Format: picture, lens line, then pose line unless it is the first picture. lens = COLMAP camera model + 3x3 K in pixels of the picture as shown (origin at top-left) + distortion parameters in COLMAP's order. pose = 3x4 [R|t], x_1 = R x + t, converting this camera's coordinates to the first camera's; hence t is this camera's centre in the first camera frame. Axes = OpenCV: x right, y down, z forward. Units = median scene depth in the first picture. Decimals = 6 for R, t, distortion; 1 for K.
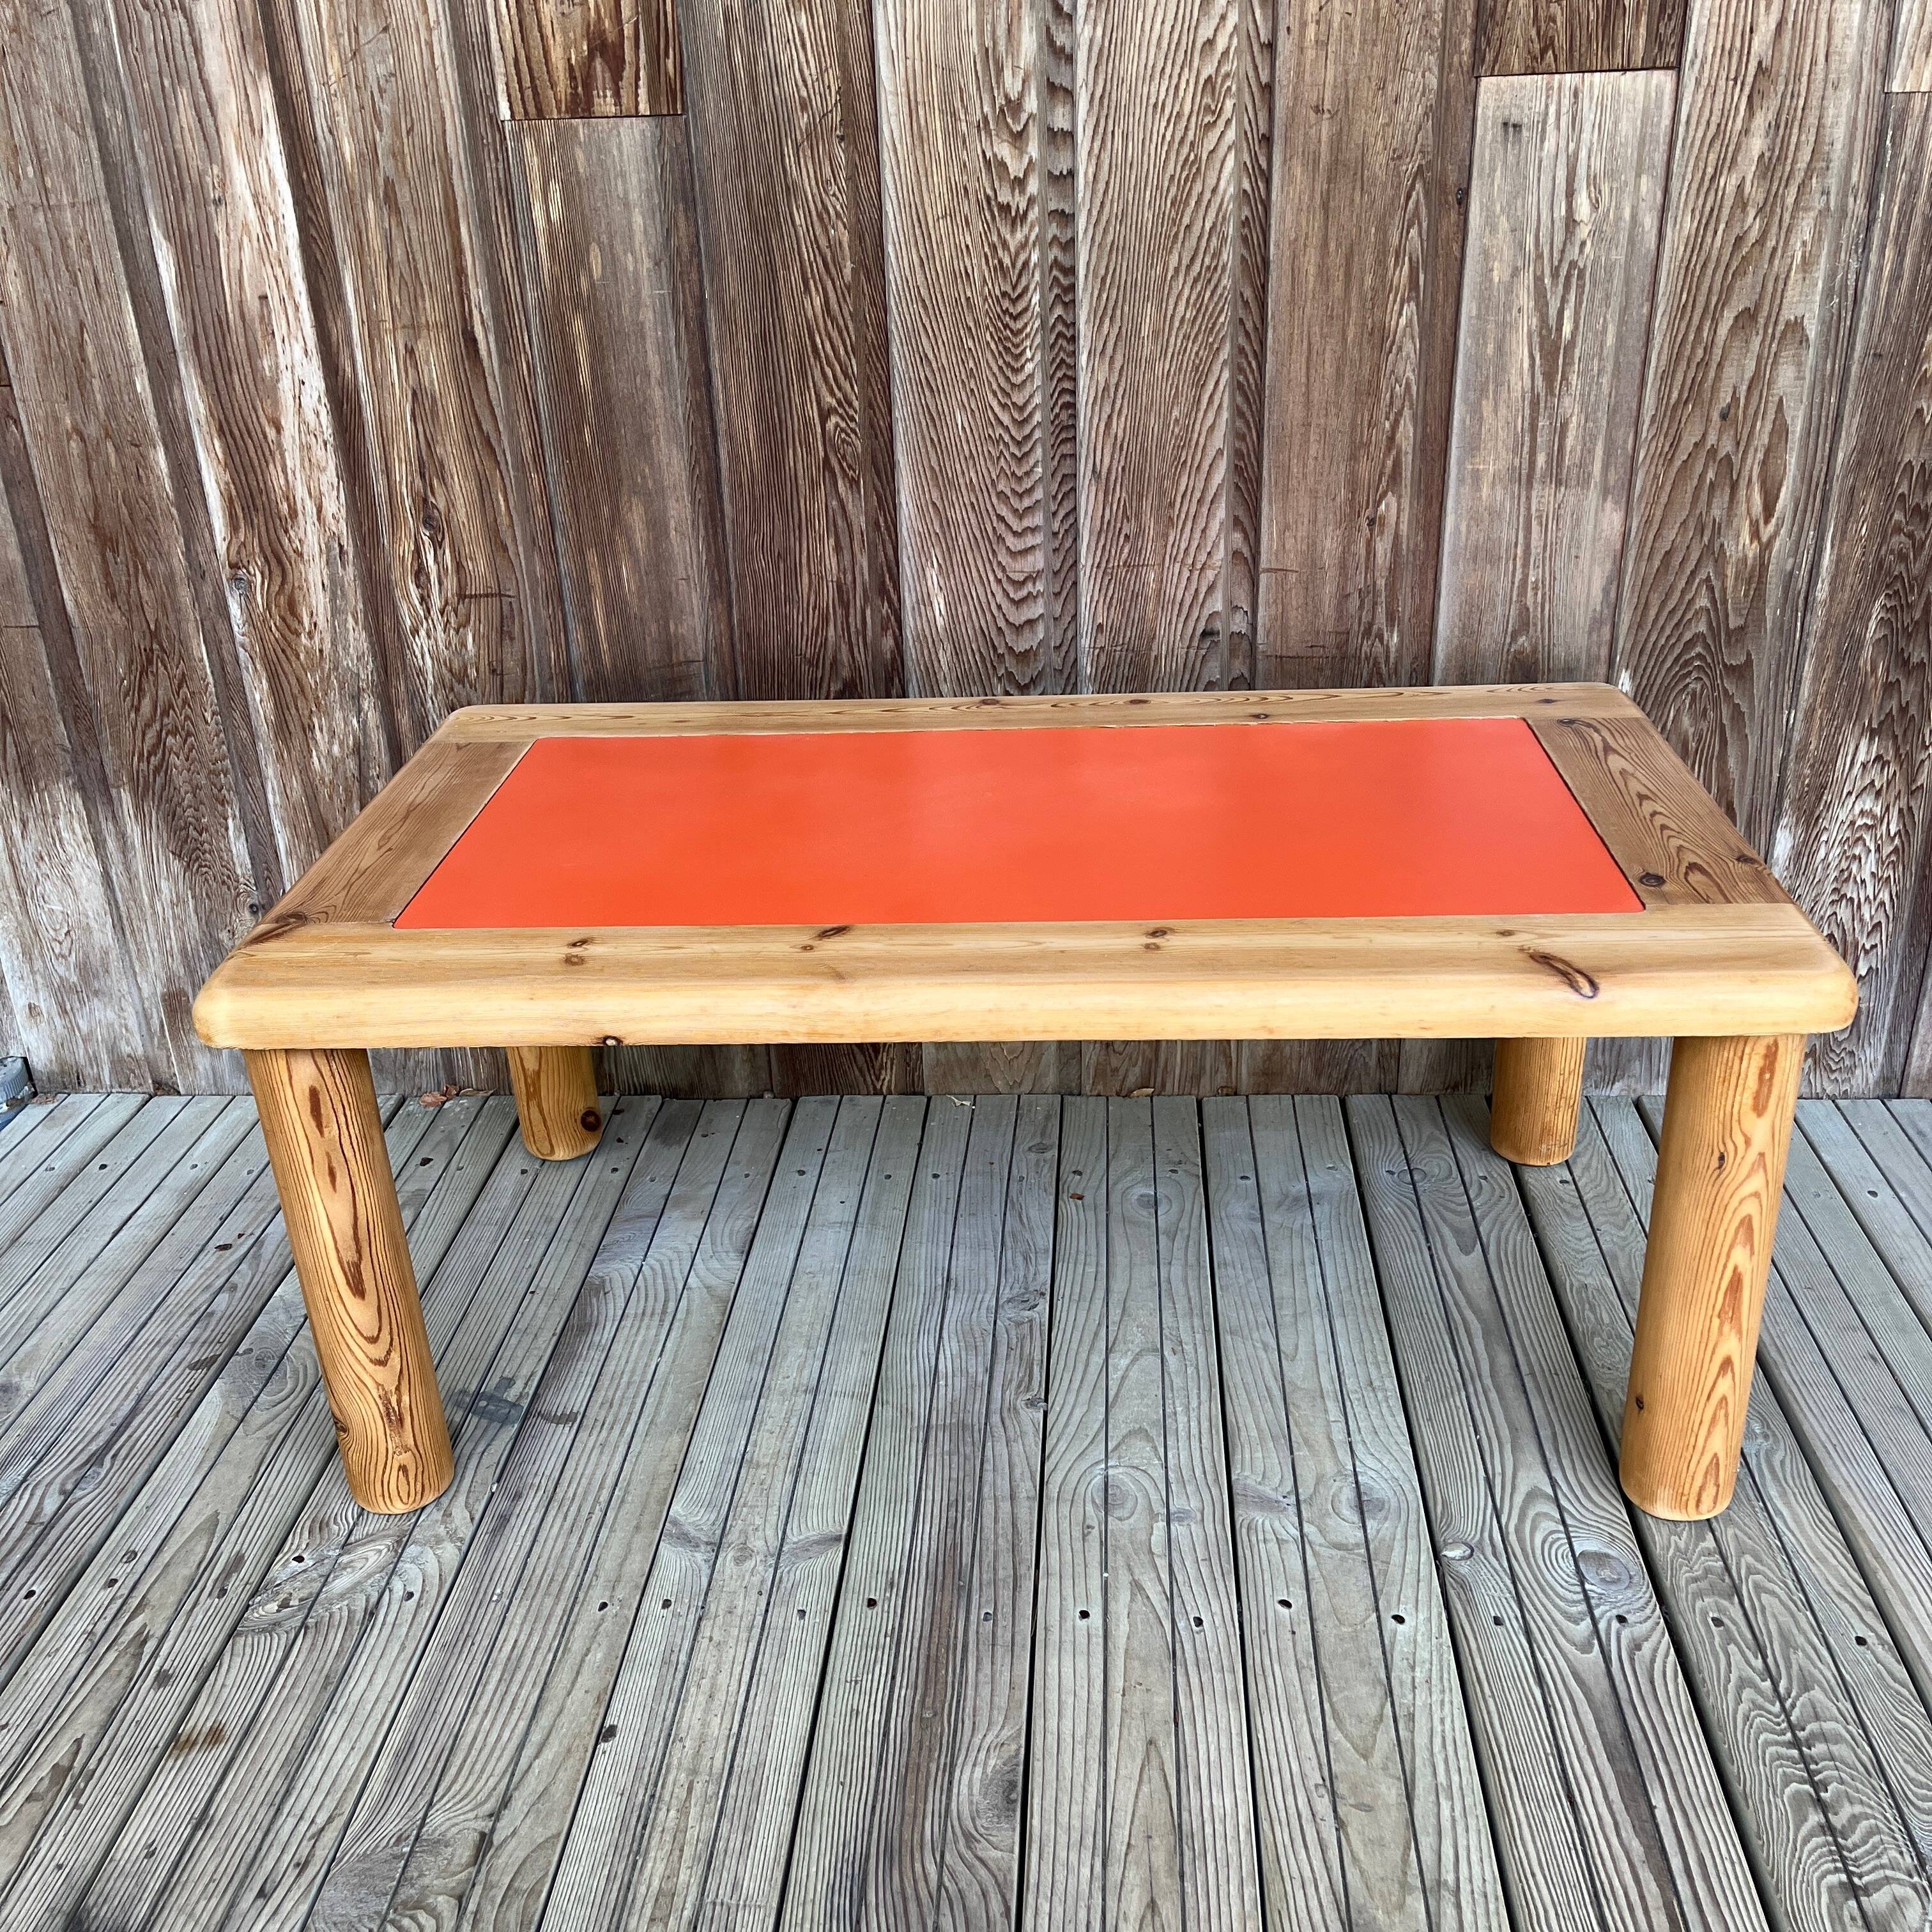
lens RADIAL K [[1969.1, 0, 958.1], [0, 1969.1, 964.2], [0, 0, 1]] dist [0.029277, 0.000000]
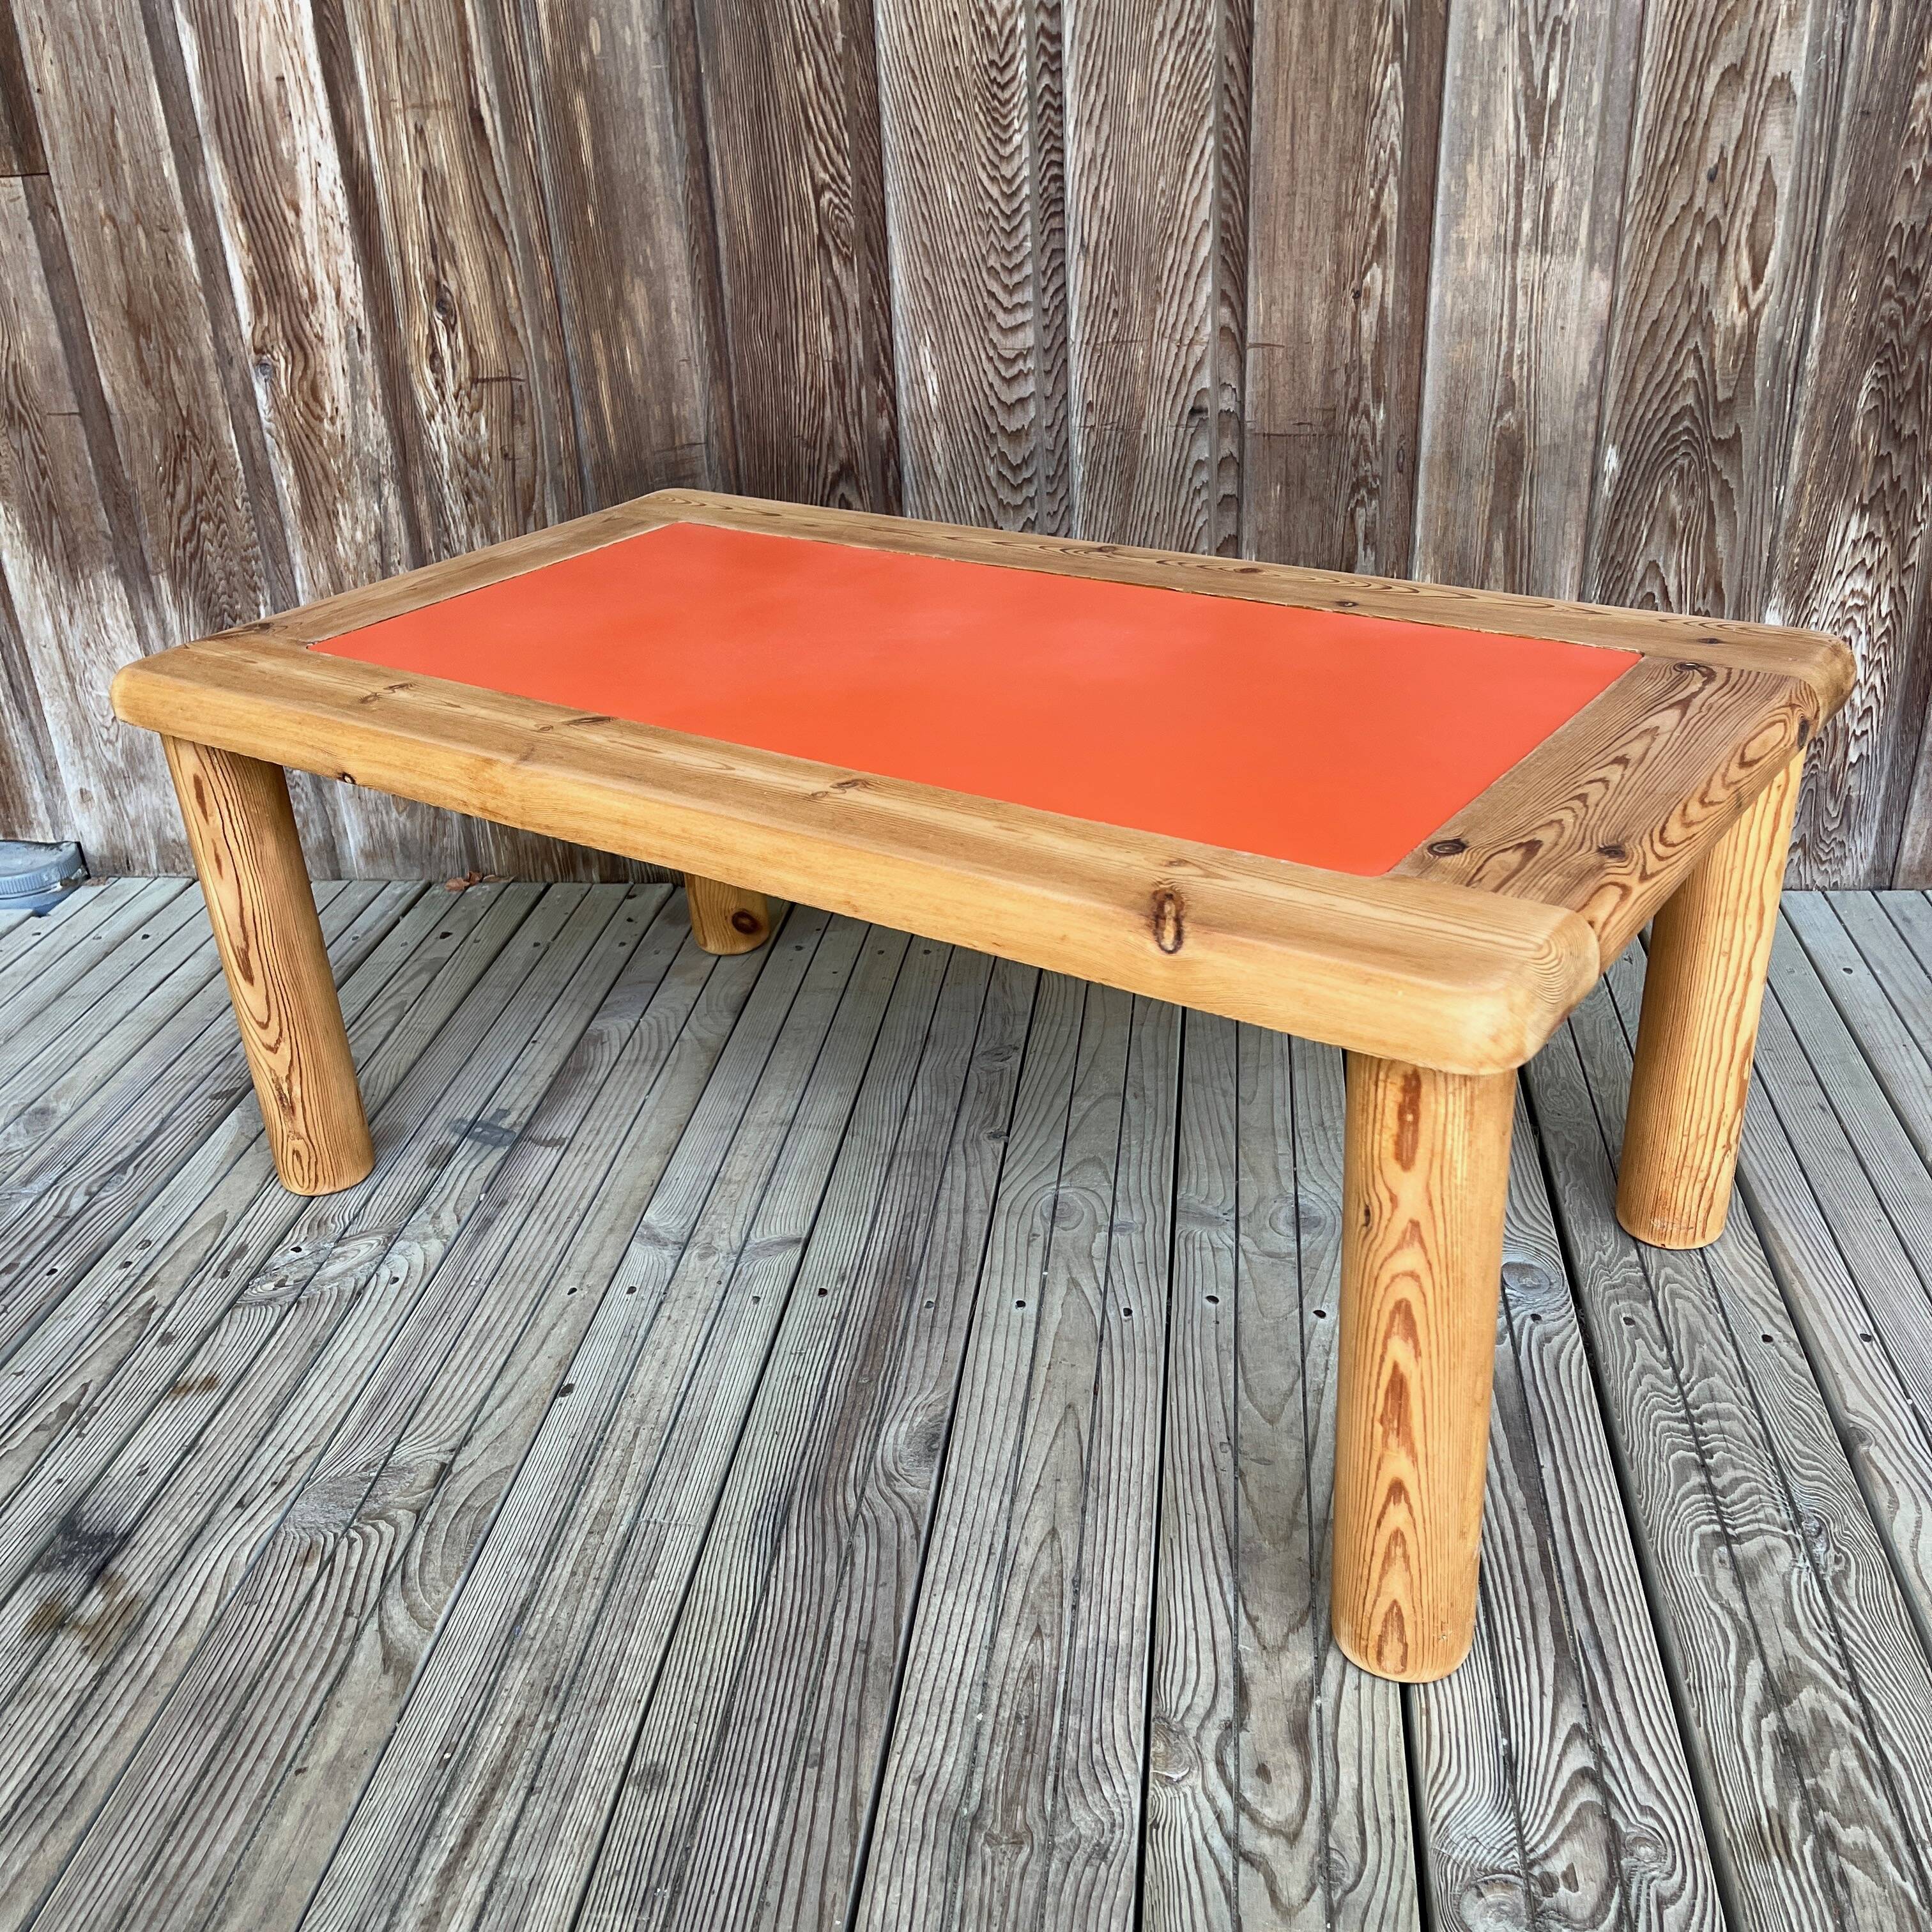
lens RADIAL K [[1969.1, 0, 947.5], [0, 1969.1, 983.5], [0, 0, 1]] dist [0.029277, 0.000000]
pose [[0.998189, 0.014669, -0.058346, 0.067550], [-0.012413, 0.999168, 0.038842, 0.095012], [0.058867, -0.038047, 0.997540, -0.034751]]
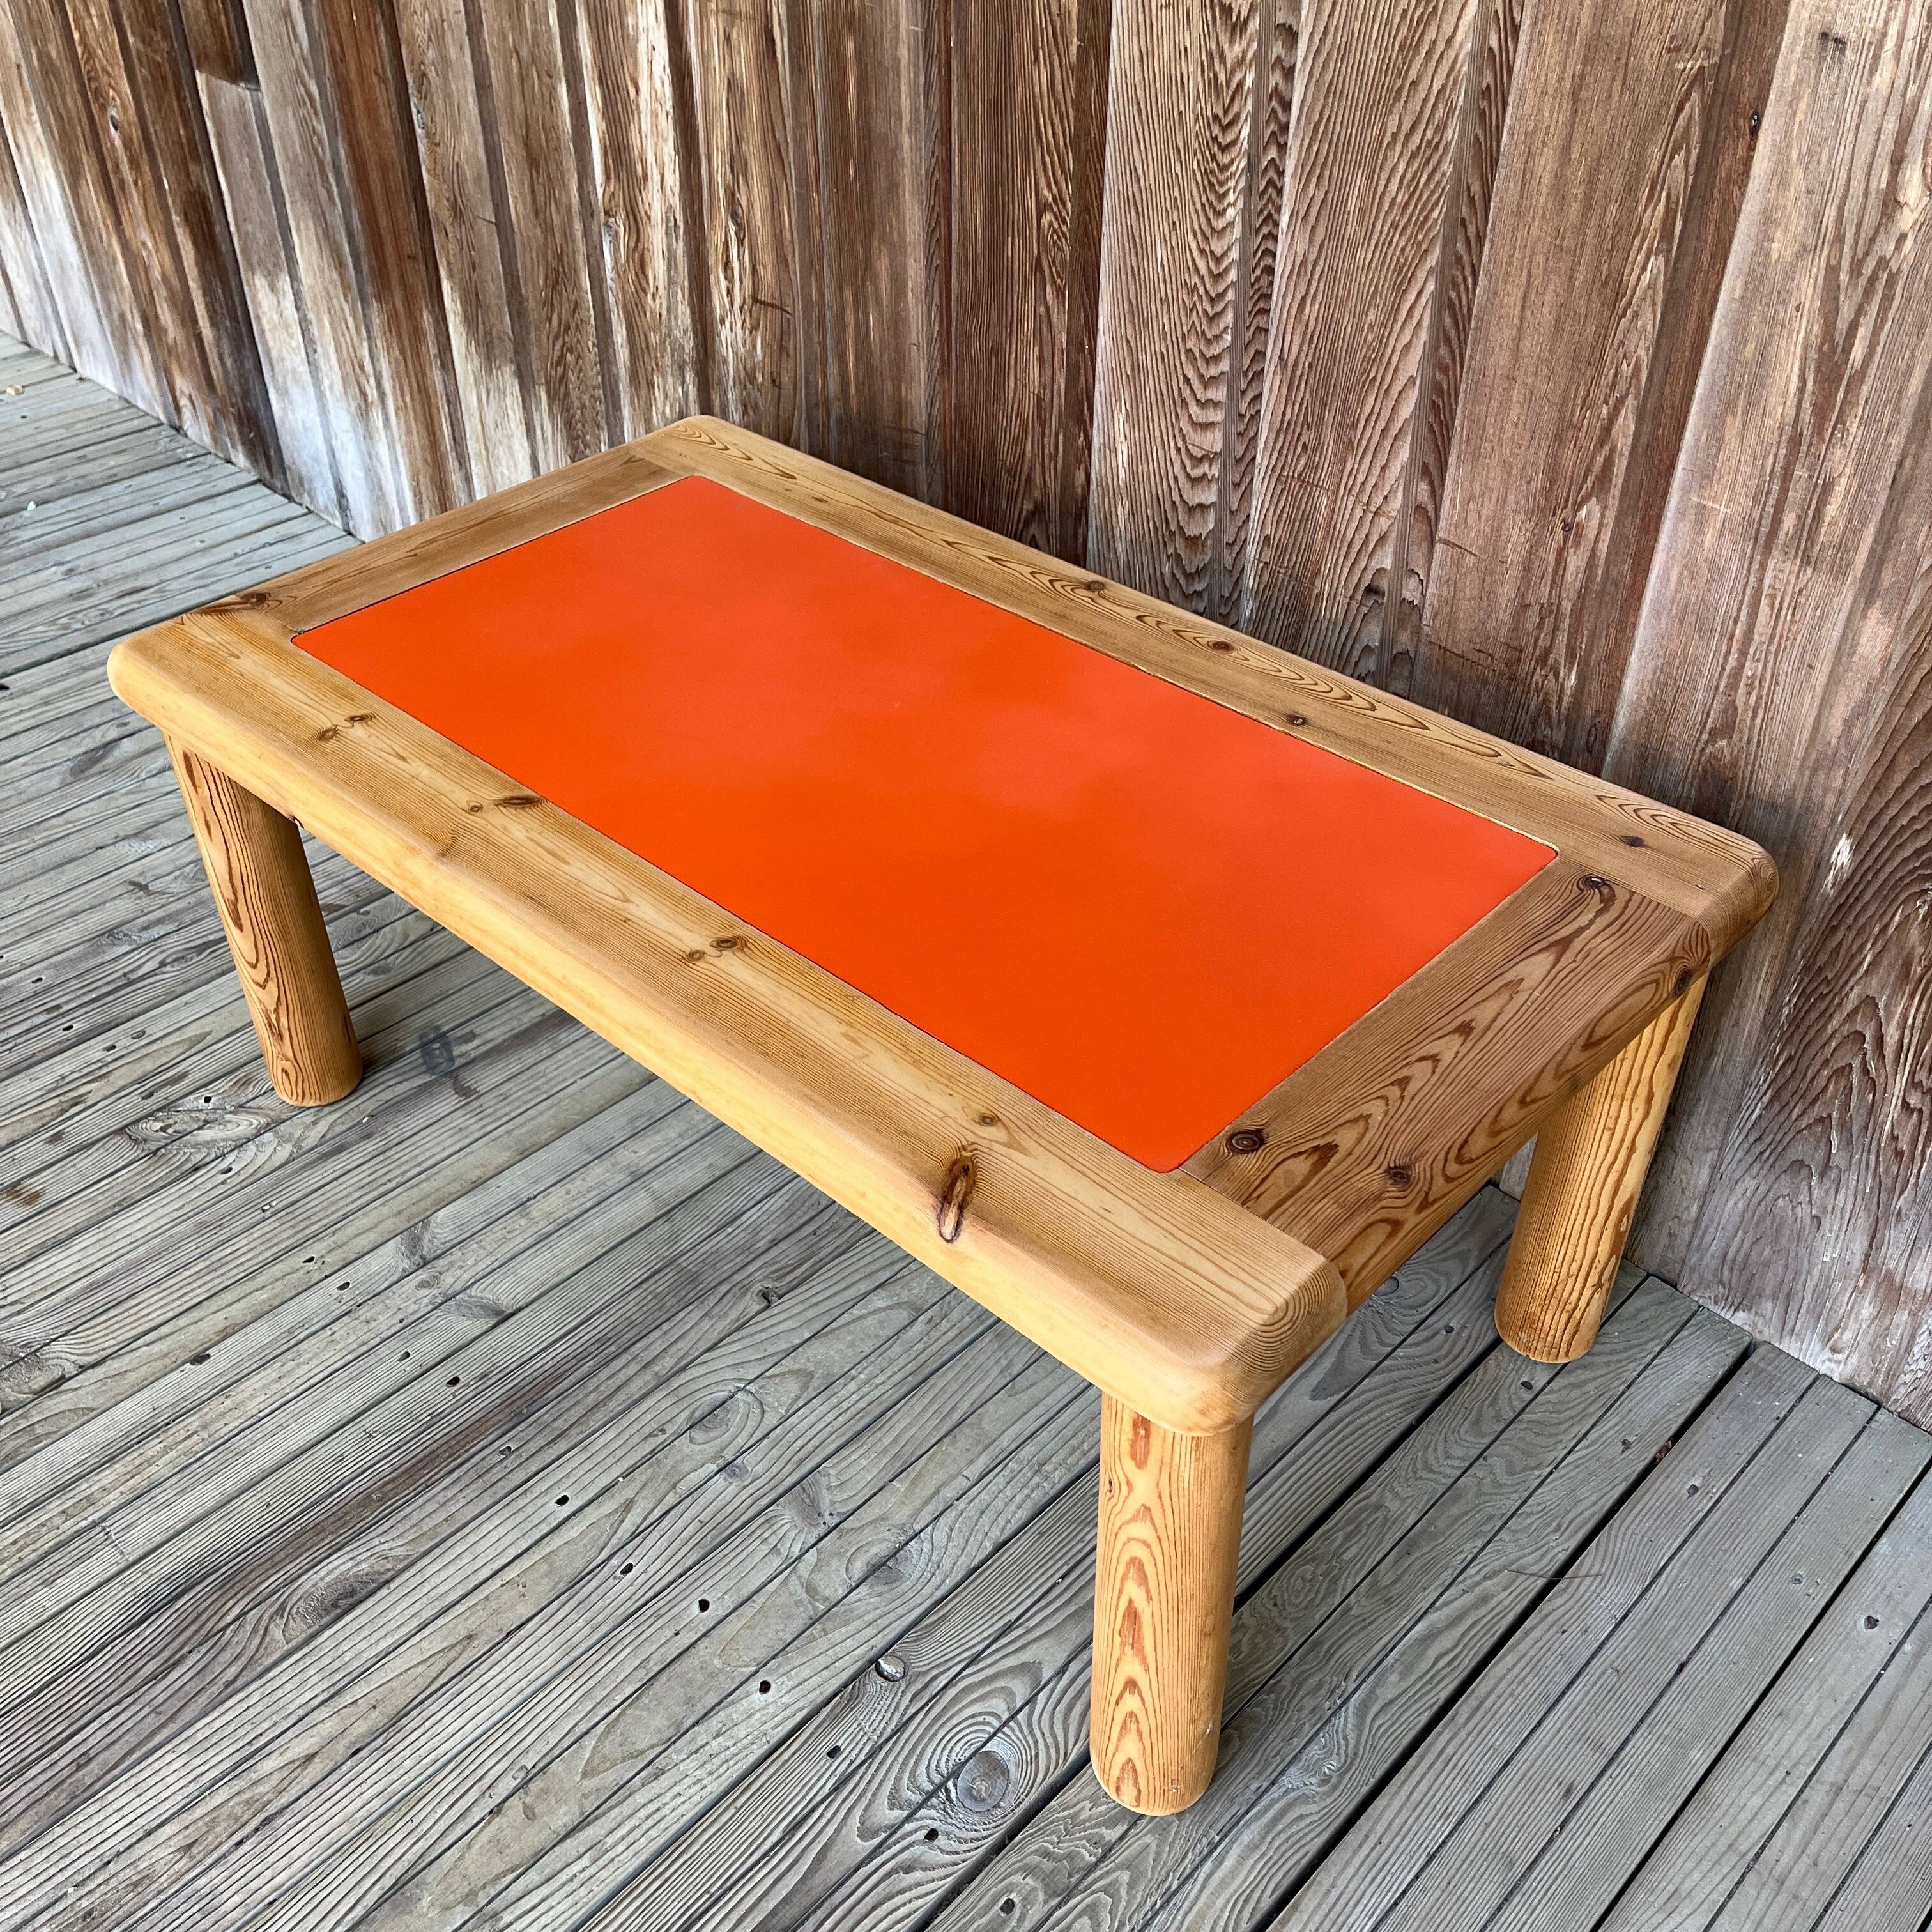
lens RADIAL K [[1972.5, 0, 942.5], [0, 1972.5, 950.1], [0, 0, 1]] dist [0.026859, 0.000000]
pose [[0.762045, 0.422607, -0.490602, 0.487167], [-0.295784, 0.901178, 0.316843, -0.257752], [0.576021, -0.096337, 0.811739, 0.241898]]
